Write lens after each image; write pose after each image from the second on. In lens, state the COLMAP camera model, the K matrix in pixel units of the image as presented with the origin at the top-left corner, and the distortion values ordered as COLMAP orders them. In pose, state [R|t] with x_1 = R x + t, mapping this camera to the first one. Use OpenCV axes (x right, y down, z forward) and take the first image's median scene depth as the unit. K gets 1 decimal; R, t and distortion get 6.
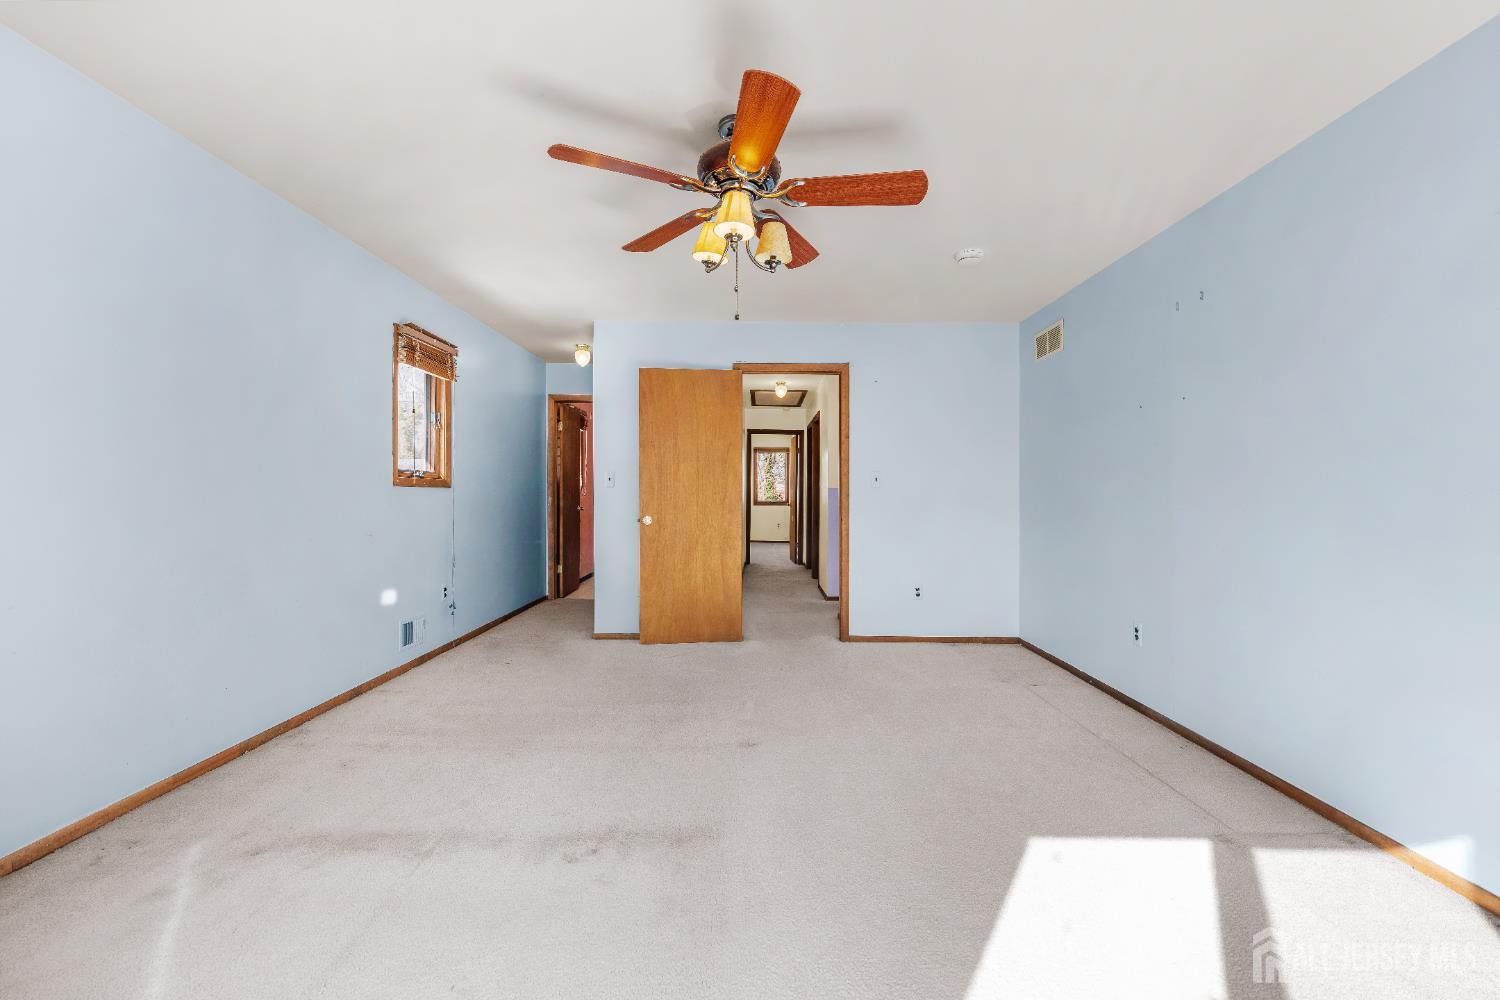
lens RADIAL K [[624.9, 0, 750.0], [0, 624.9, 500.0], [0, 0, 1]] dist [0.002536, 0.000125]
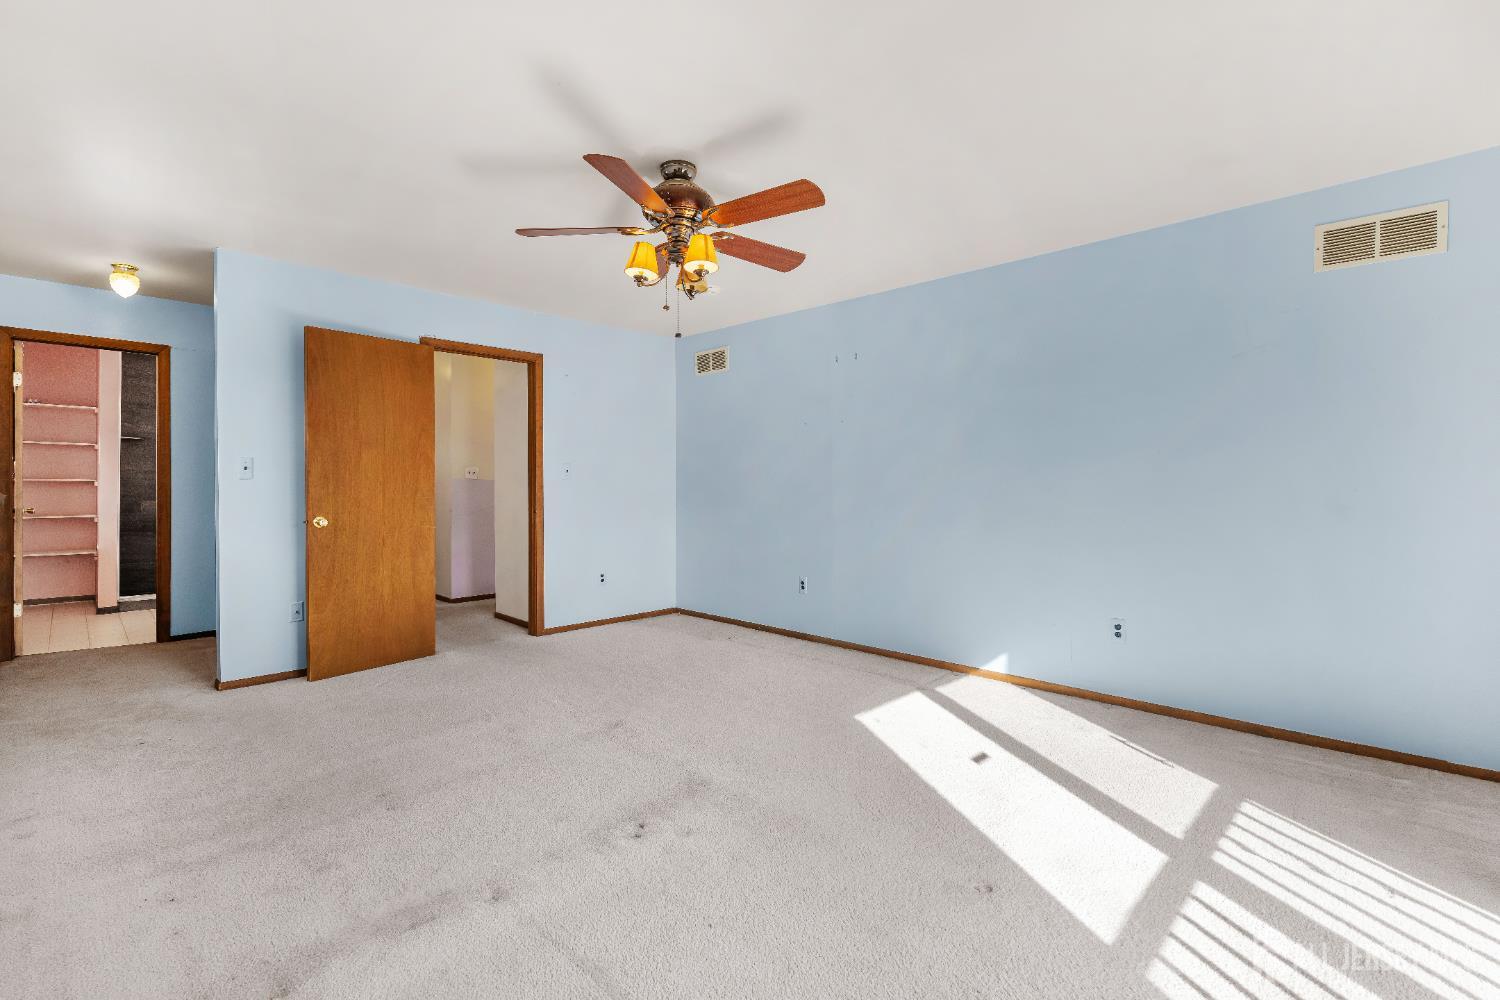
lens RADIAL K [[675.0, 0, 746.6], [0, 675.0, 493.2], [0, 0, 1]] dist [0.001682, 0.000257]
pose [[0.696900, -0.014739, 0.717016, -0.393090], [0.008349, 0.999888, 0.012438, -0.009355], [-0.717119, -0.002682, 0.696945, 0.023728]]
